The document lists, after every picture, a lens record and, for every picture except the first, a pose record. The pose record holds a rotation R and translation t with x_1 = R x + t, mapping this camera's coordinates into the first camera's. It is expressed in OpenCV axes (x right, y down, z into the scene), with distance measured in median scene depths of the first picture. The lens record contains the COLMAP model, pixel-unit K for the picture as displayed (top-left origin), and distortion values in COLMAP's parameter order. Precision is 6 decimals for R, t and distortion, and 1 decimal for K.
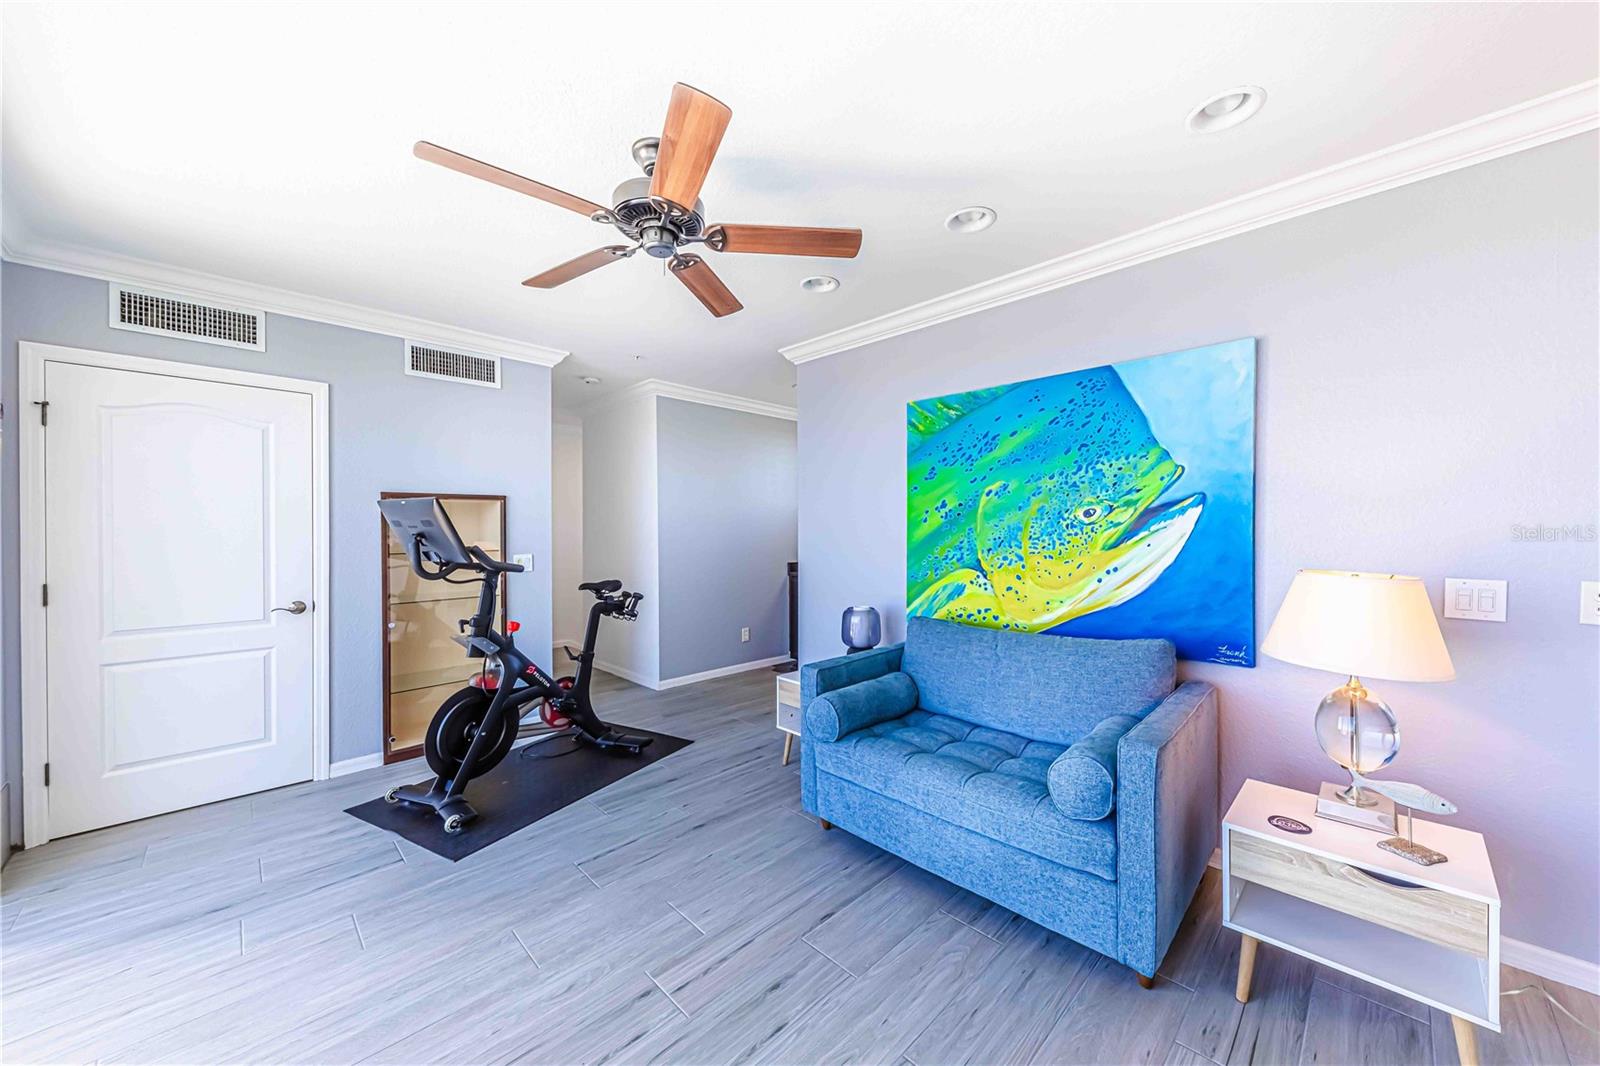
lens RADIAL K [[589.1, 0, 800.0], [0, 589.1, 533.0], [0, 0, 1]] dist [0.000620, -0.000395]
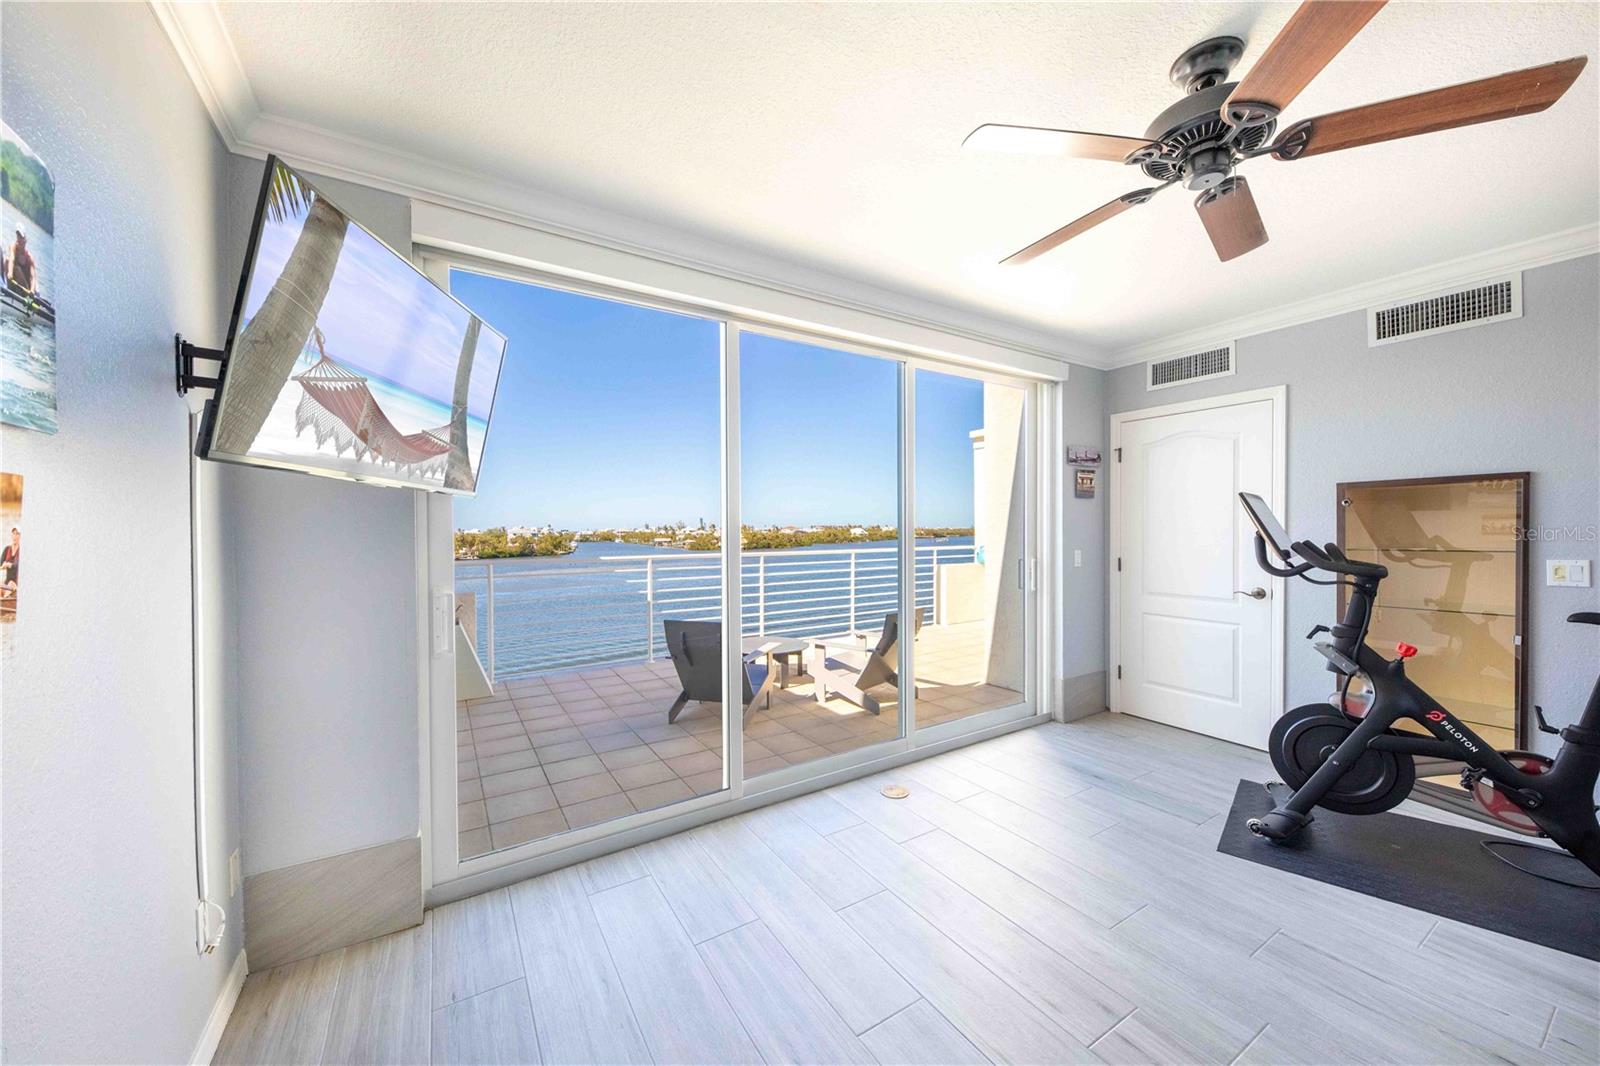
lens RADIAL K [[589.1, 0, 800.0], [0, 589.1, 533.0], [0, 0, 1]] dist [0.000620, -0.000395]
pose [[-0.243582, 0.009302, -0.969836, 0.474247], [0.000443, 0.999955, 0.009480, 0.000556], [0.969880, 0.001879, -0.243575, 0.455425]]
